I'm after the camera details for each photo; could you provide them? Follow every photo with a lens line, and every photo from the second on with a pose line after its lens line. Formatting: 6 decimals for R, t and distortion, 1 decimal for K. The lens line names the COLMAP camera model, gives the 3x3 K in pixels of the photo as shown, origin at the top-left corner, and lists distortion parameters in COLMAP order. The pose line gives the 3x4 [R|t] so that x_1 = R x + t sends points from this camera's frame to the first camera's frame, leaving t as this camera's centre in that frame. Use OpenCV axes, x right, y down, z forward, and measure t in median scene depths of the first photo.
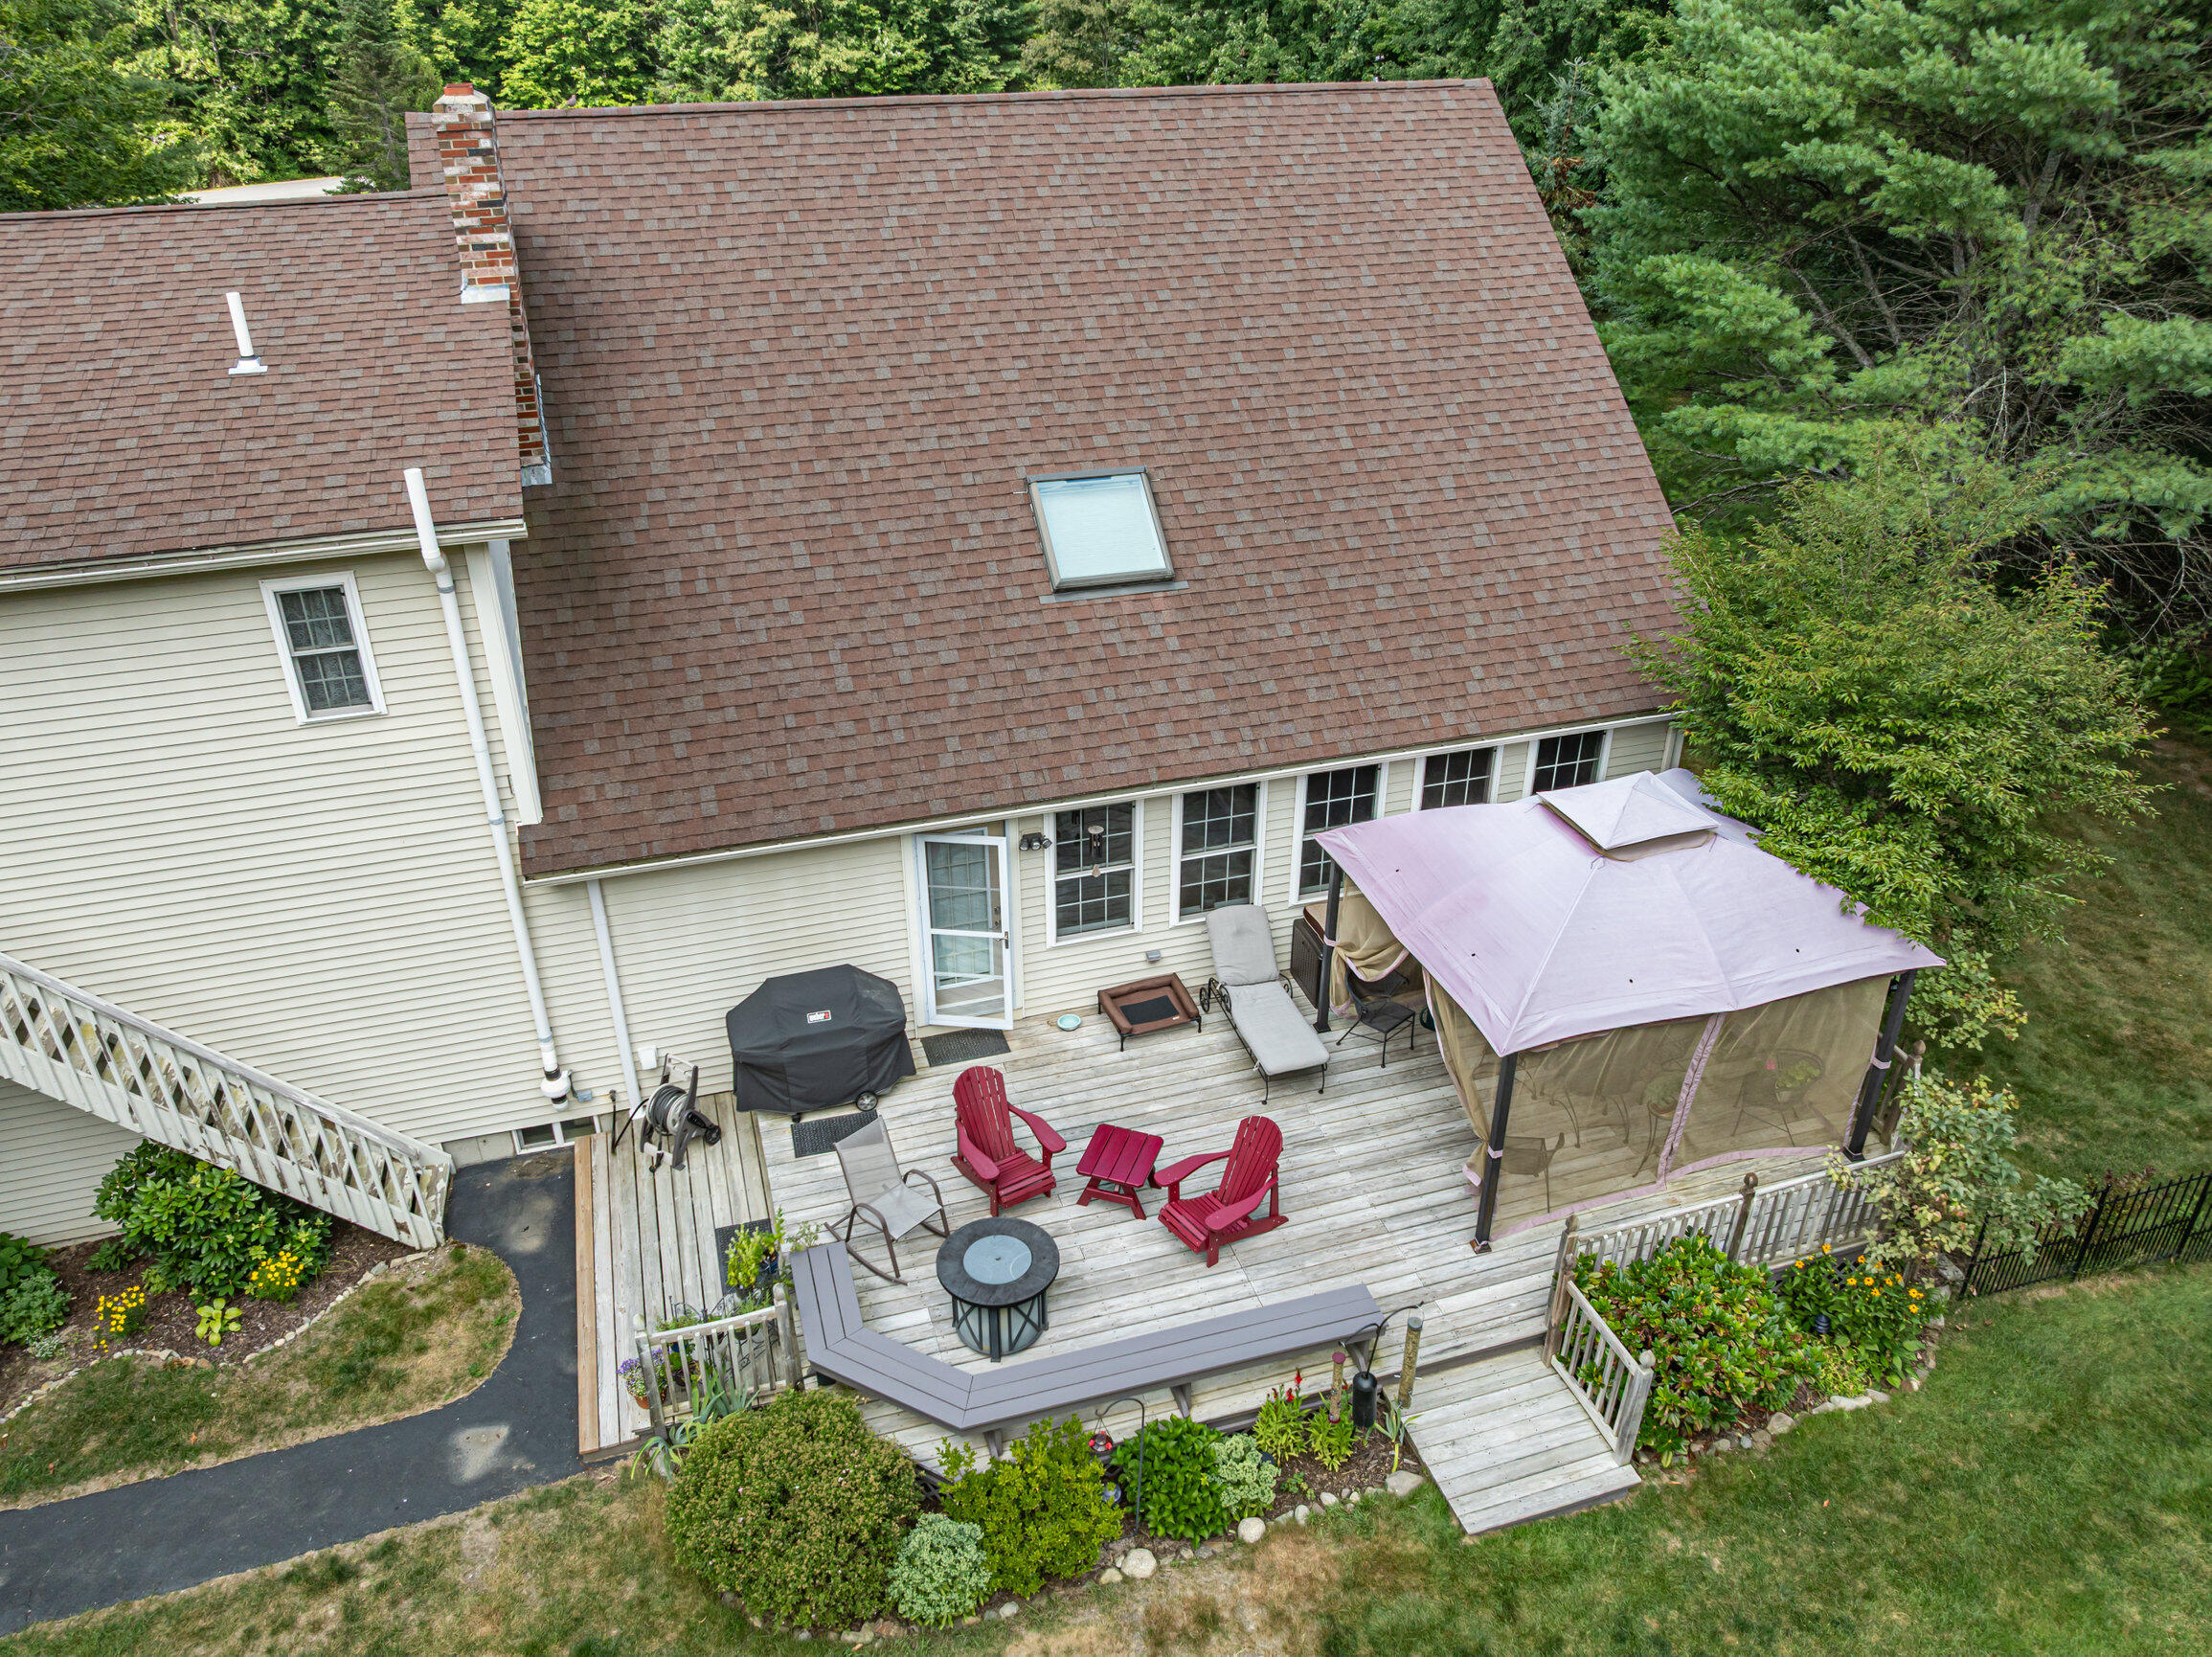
lens RADIAL K [[1560.6, 0, 1099.3], [0, 1560.6, 825.9], [0, 0, 1]] dist [-0.031720, -0.002836]
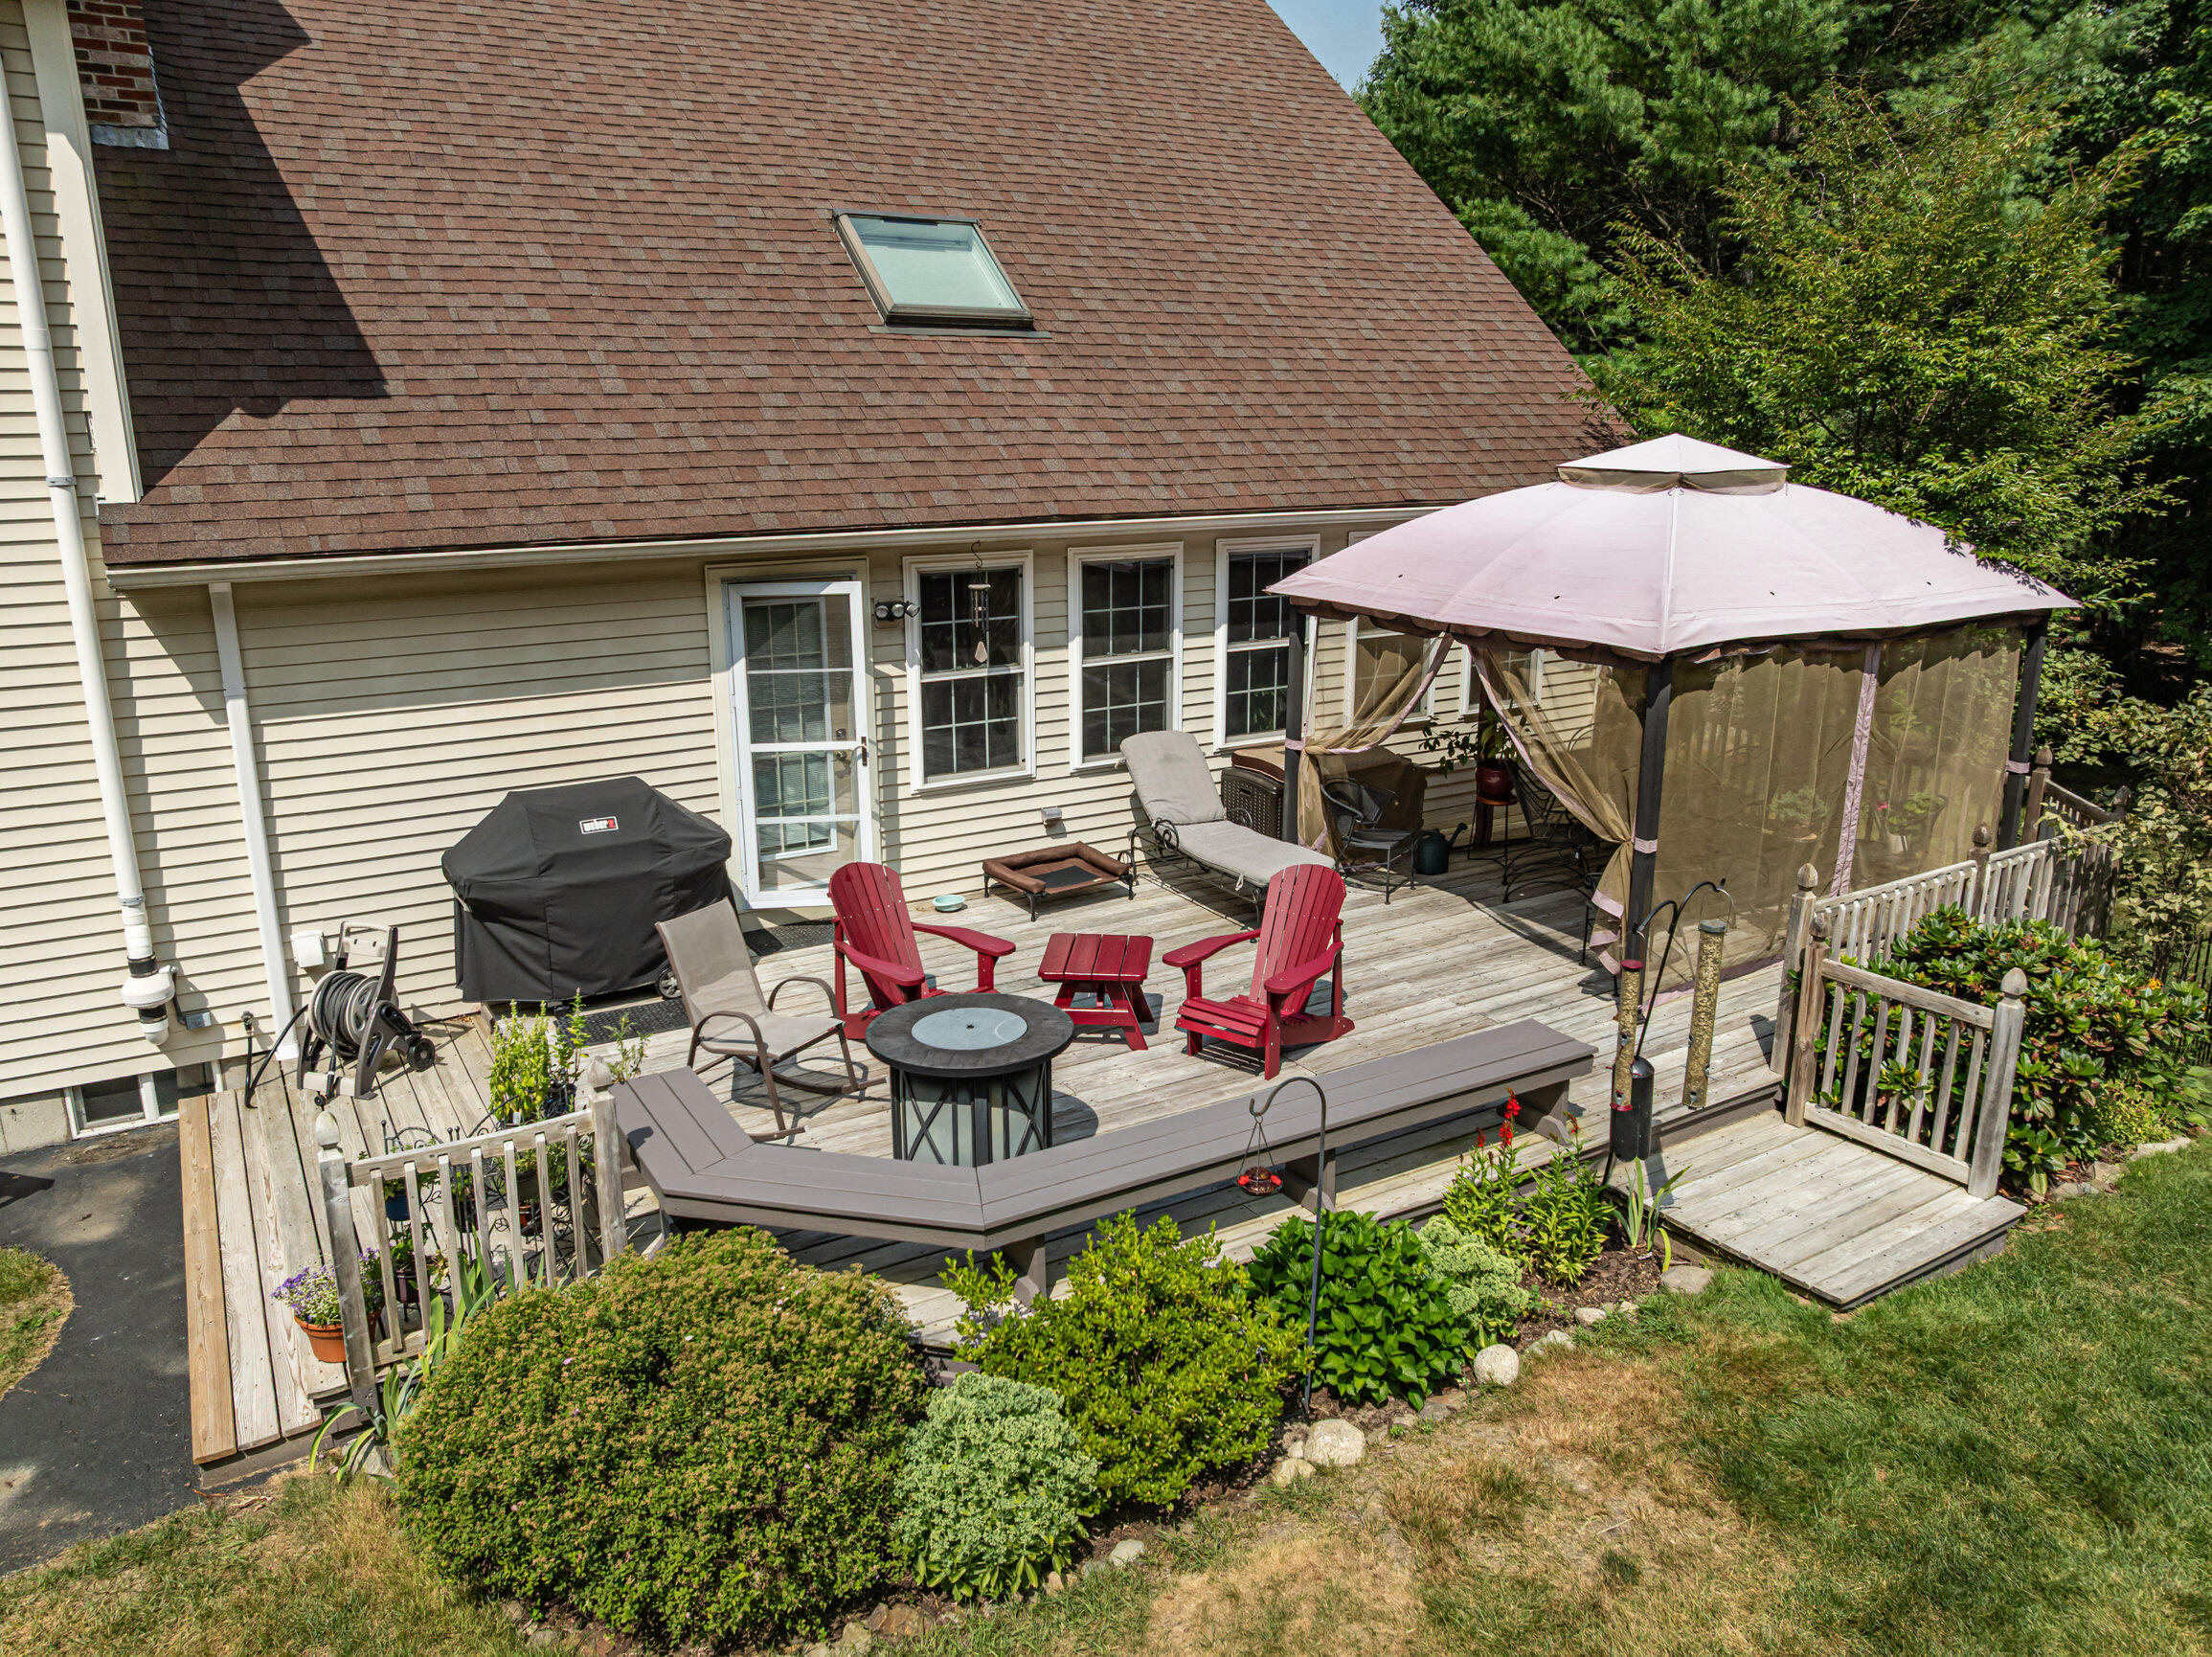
lens RADIAL K [[1561.6, 0, 1106.0], [0, 1561.6, 828.5], [0, 0, 1]] dist [-0.058613, 0.026172]
pose [[0.969620, -0.063890, 0.236126, -0.124875], [0.120673, 0.964589, -0.234535, 0.291528], [-0.212780, 0.255904, 0.942994, 0.342154]]
